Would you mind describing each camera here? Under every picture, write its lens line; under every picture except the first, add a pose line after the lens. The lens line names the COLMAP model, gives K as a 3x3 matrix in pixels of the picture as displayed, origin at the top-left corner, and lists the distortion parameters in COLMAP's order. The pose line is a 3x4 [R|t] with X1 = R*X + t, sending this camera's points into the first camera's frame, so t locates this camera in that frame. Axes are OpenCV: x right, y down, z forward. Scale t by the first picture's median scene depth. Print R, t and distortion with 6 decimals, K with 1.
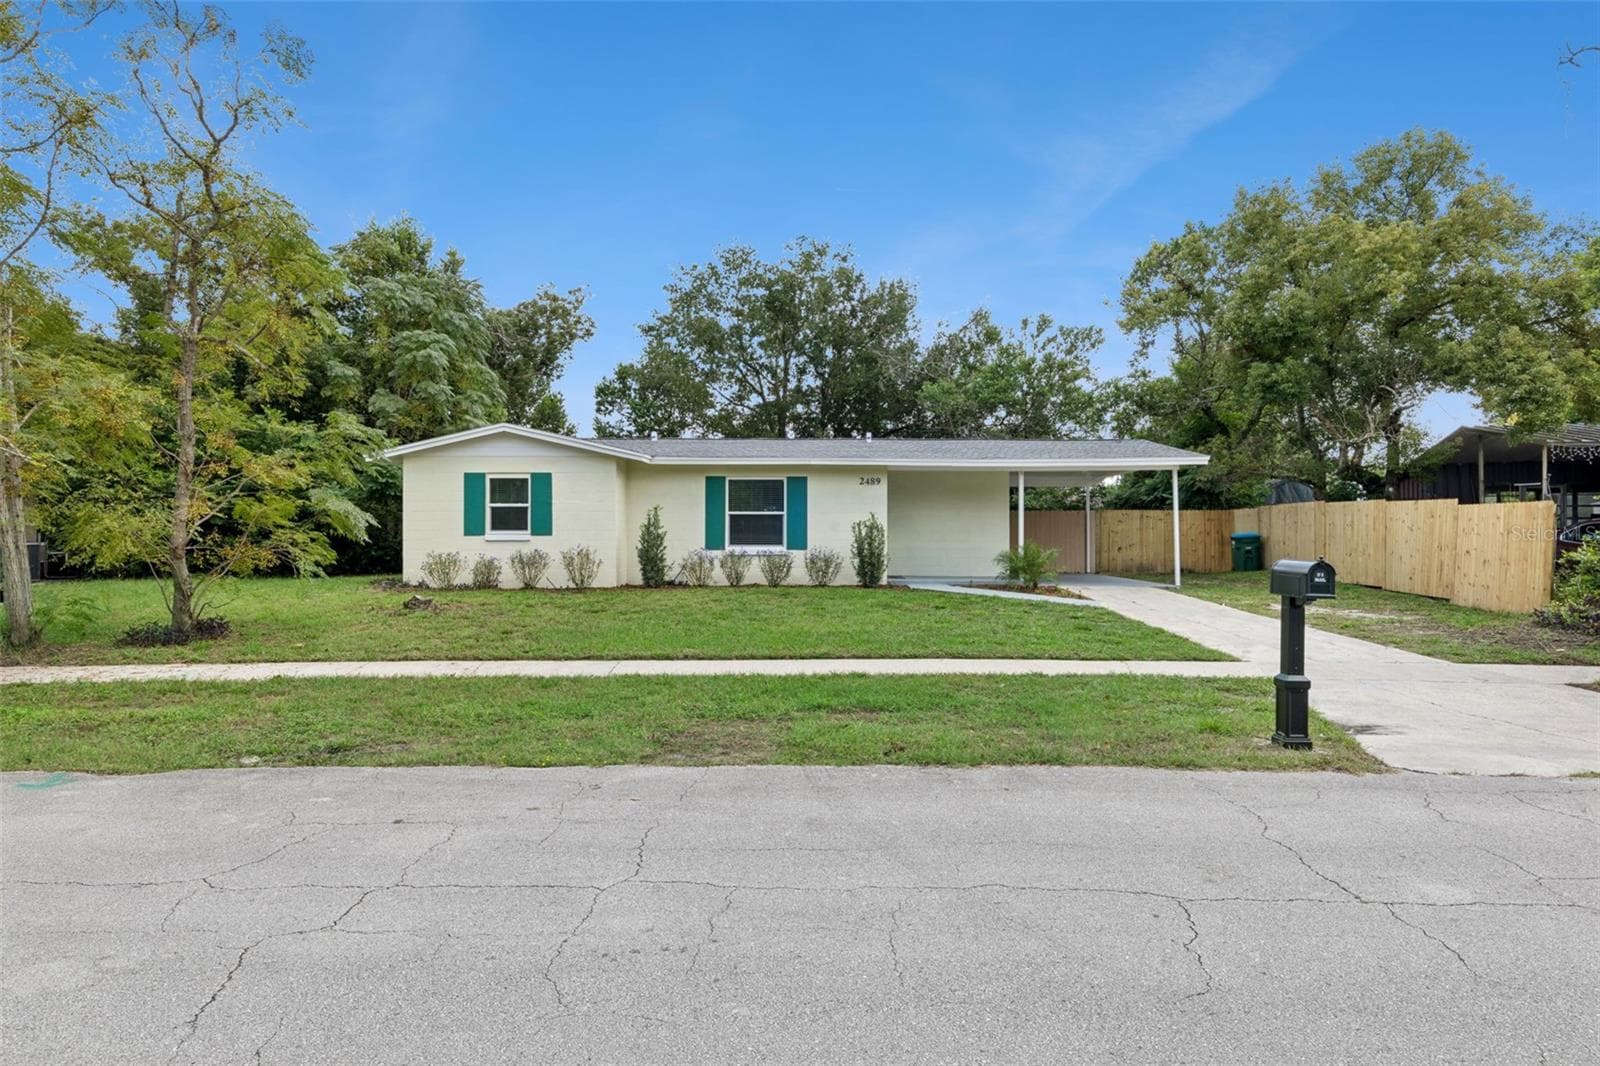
lens RADIAL K [[923.1, 0, 794.3], [0, 923.1, 536.0], [0, 0, 1]] dist [-0.007371, 0.009040]
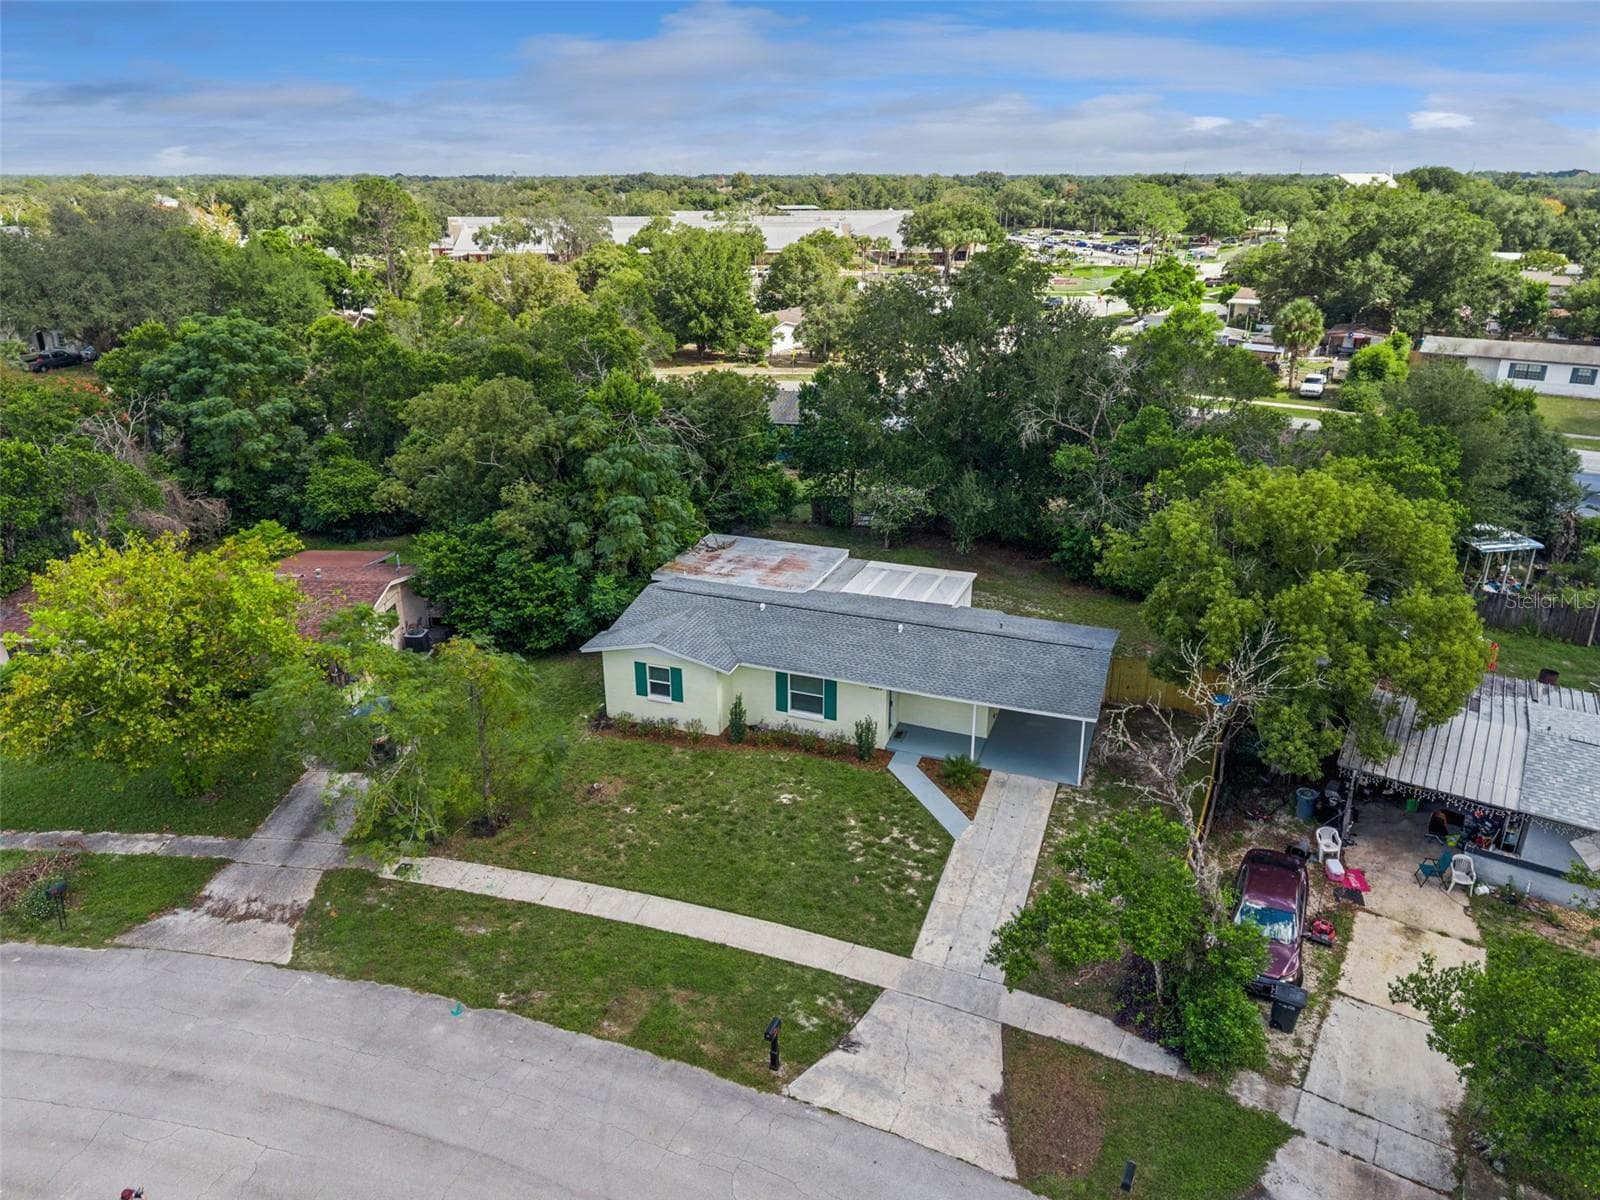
lens RADIAL K [[1074.3, 0, 797.3], [0, 1074.3, 598.8], [0, 0, 1]] dist [0.027657, -0.026225]
pose [[0.937022, 0.121196, -0.327568, 0.521122], [0.008501, 0.929675, 0.368284, -0.847949], [0.349167, -0.347875, 0.870095, -0.534847]]
